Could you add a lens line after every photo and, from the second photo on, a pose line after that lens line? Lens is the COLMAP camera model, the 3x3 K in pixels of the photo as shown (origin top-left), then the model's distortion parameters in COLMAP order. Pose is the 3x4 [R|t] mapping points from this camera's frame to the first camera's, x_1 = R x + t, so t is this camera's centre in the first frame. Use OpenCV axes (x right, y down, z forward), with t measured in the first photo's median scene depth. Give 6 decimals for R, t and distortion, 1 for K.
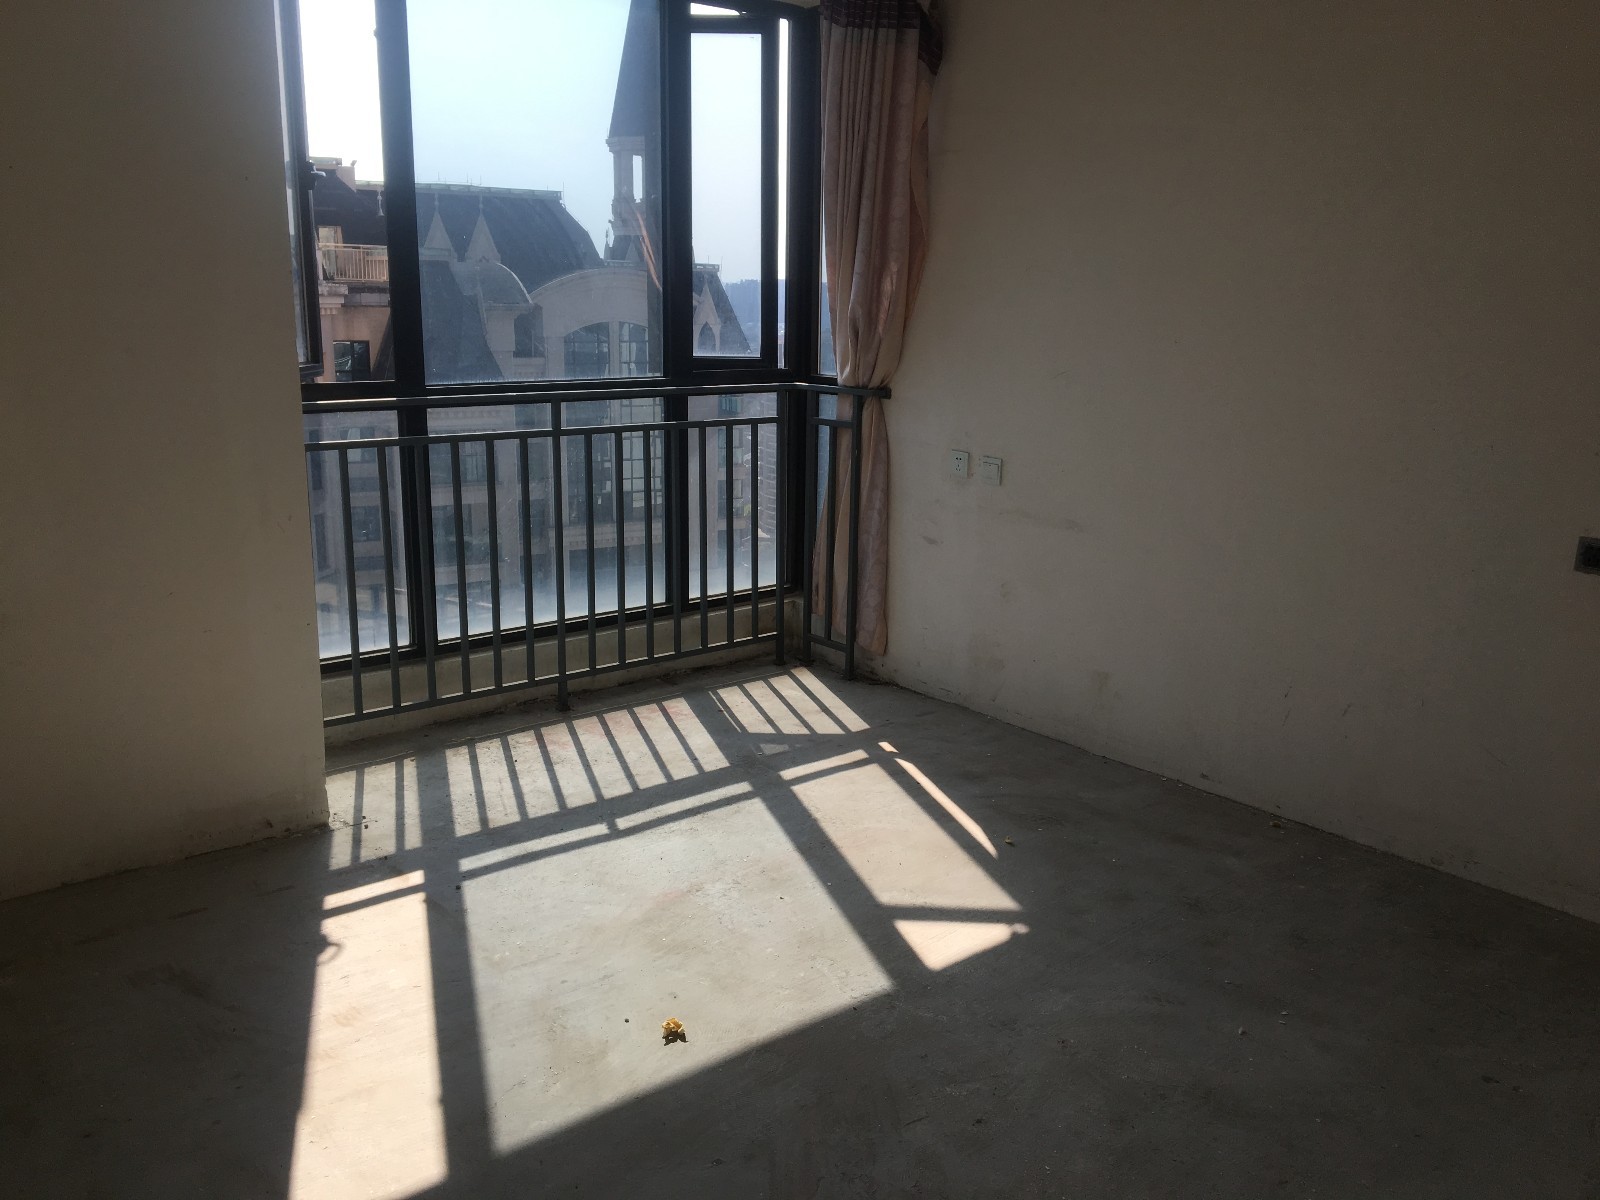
lens RADIAL K [[1347.5, 0, 797.0], [0, 1347.5, 605.6], [0, 0, 1]] dist [0.076906, -0.115818]
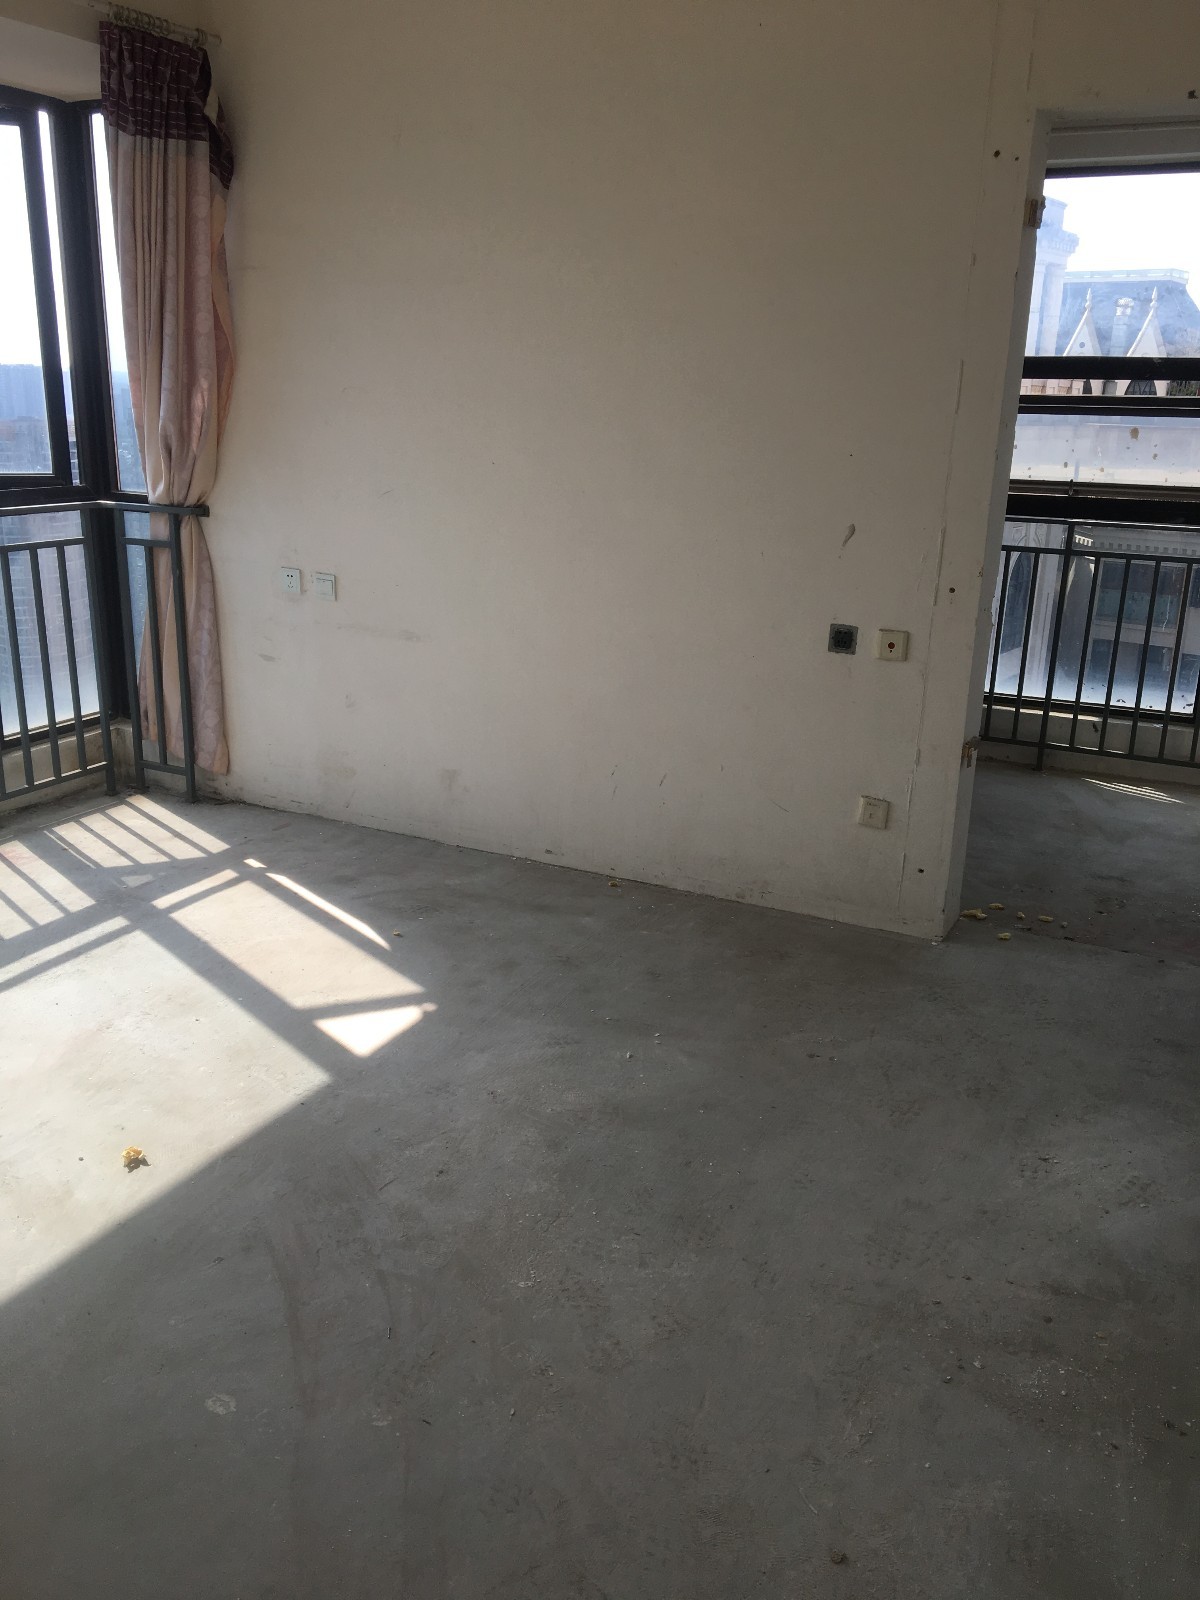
lens RADIAL K [[1347.5, 0, 603.1], [0, 1347.5, 805.0], [0, 0, 1]] dist [0.076906, -0.115818]
pose [[0.915772, -0.111783, 0.385833, -0.091569], [0.082413, 0.992352, 0.091896, -0.013251], [-0.393154, -0.052358, 0.917981, -0.053096]]
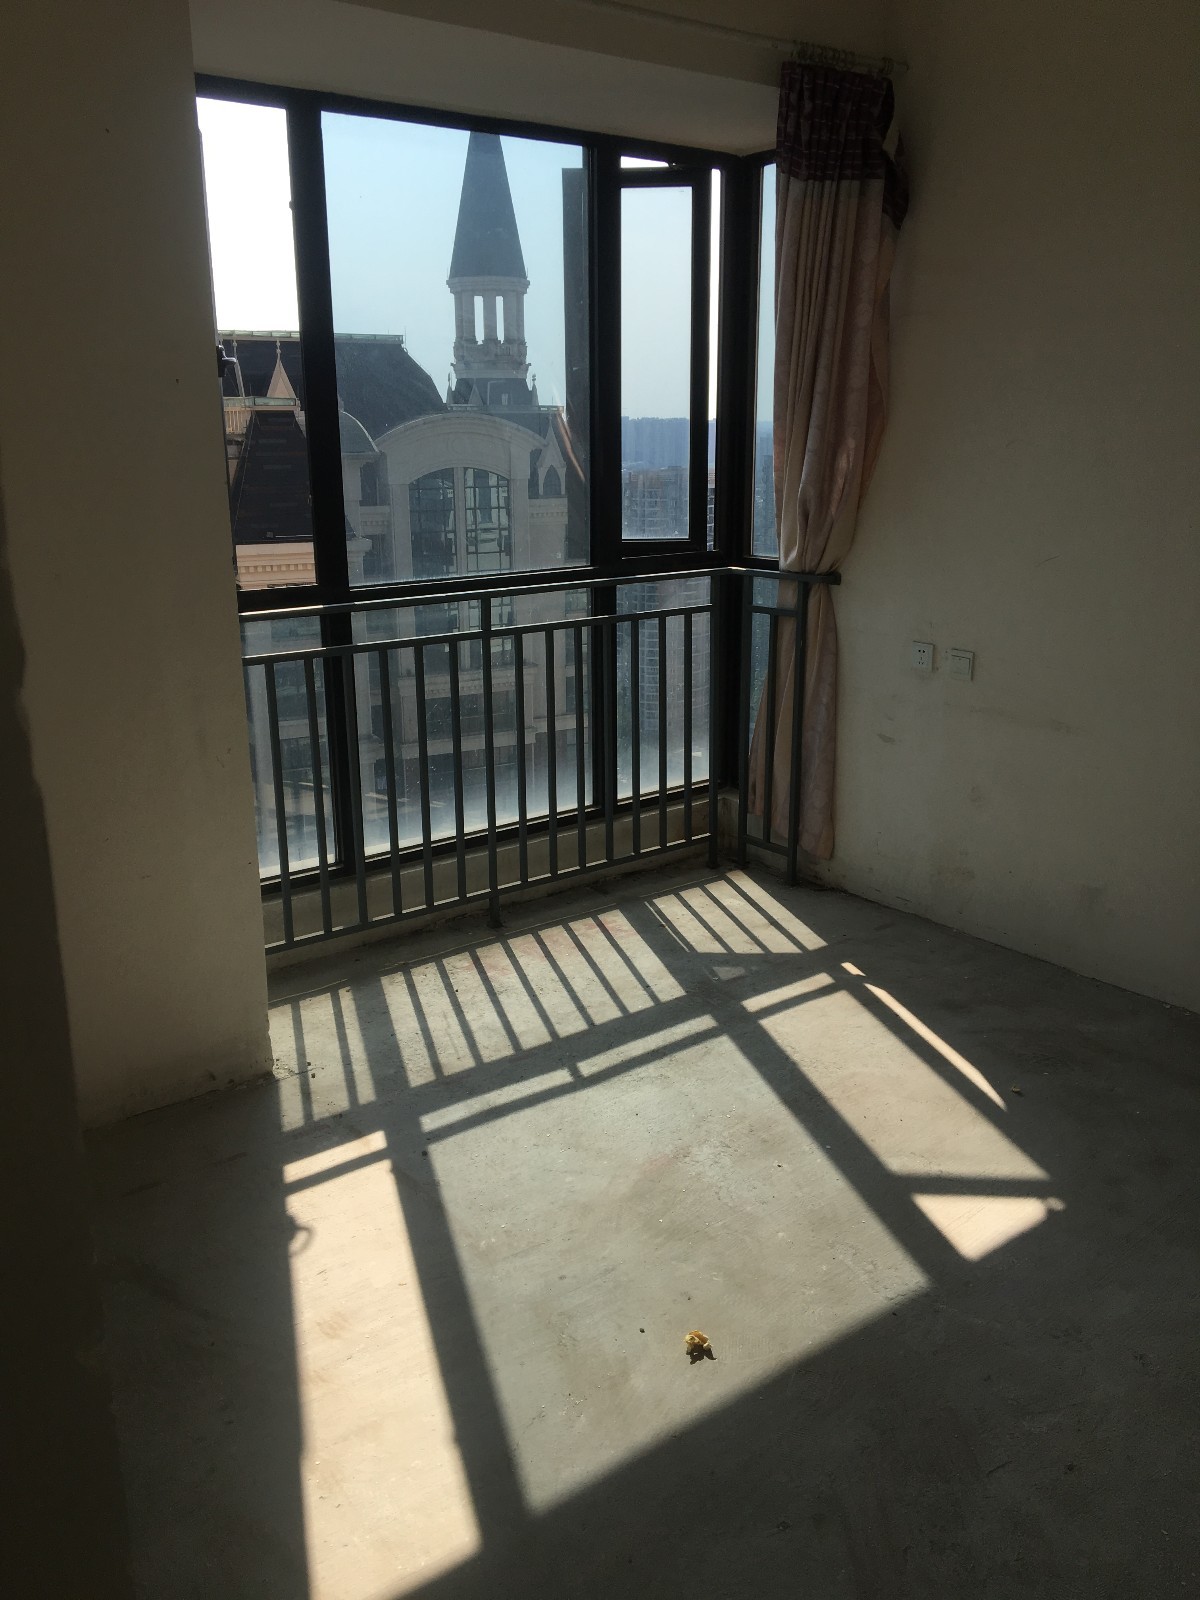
lens RADIAL K [[1347.5, 0, 592.6], [0, 1347.5, 799.9], [0, 0, 1]] dist [0.076906, -0.115818]
pose [[0.999220, -0.015688, -0.036249, -0.083727], [0.017091, 0.999103, 0.038740, -0.055326], [0.035609, -0.039329, 0.998592, 0.081164]]
